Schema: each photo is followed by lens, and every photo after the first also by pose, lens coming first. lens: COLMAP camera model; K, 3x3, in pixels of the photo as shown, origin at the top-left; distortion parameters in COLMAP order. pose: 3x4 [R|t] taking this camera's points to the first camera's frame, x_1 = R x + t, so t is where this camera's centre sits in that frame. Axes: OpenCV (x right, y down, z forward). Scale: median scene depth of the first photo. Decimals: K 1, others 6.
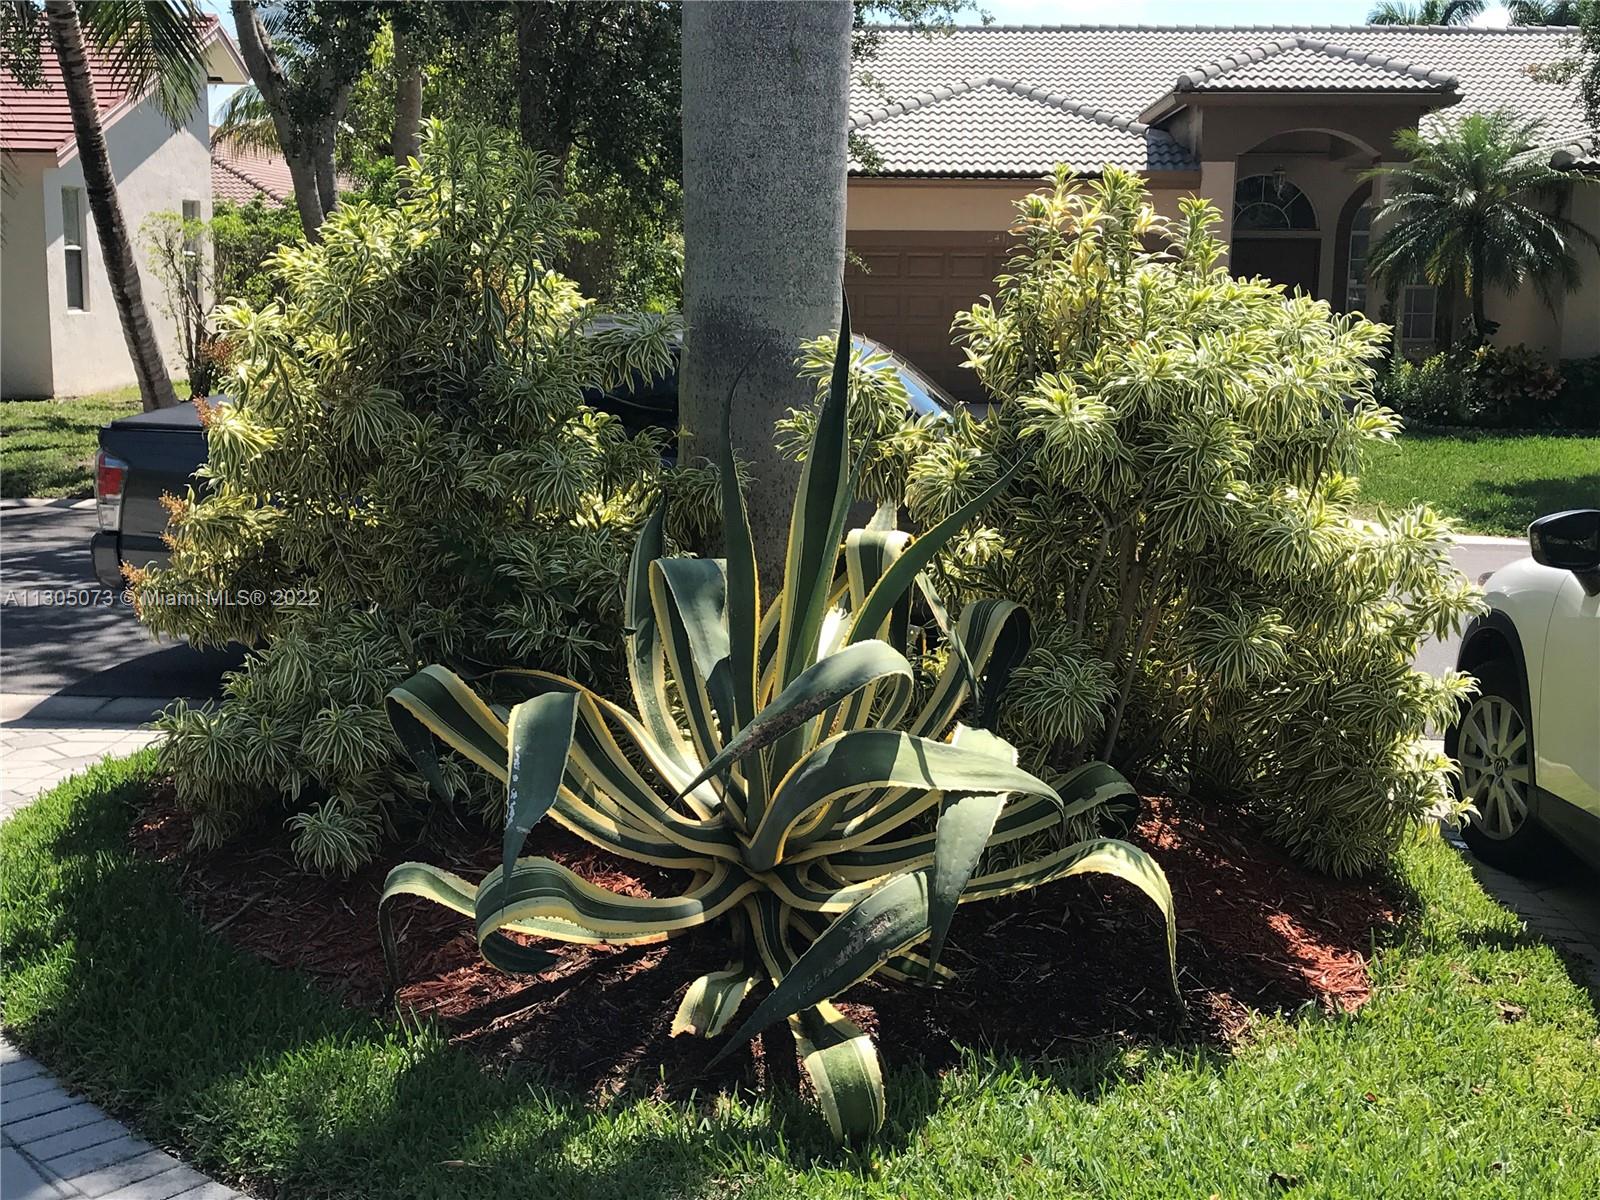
lens RADIAL K [[1862.6, 0, 799.9], [0, 1862.6, 600.3], [0, 0, 1]] dist [-0.005633, 0.000000]
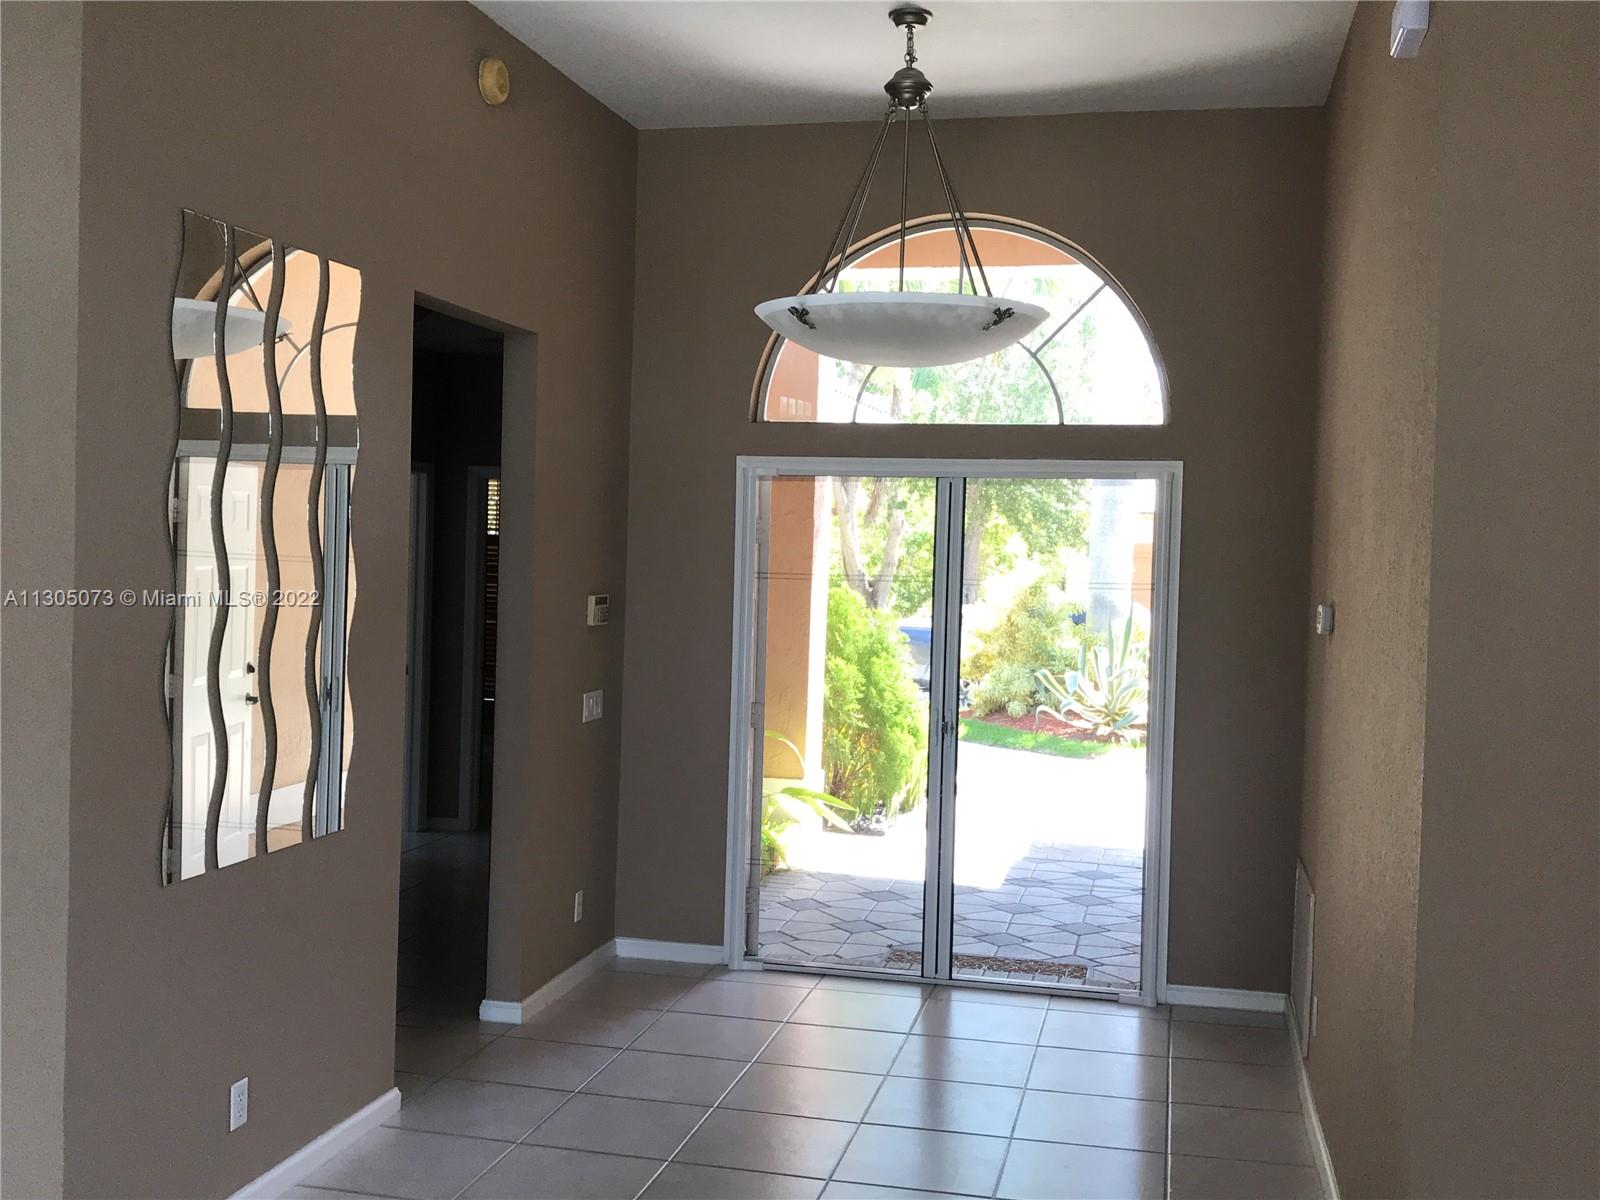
lens RADIAL K [[1626.2, 0, 800.0], [0, 1626.2, 598.5], [0, 0, 1]] dist [0.000809, 0.000000]
pose [[0.987289, 0.025308, -0.156907, -0.144501], [-0.046236, 0.990277, -0.131200, 0.383602], [0.152061, 0.136787, 0.978860, -2.856757]]
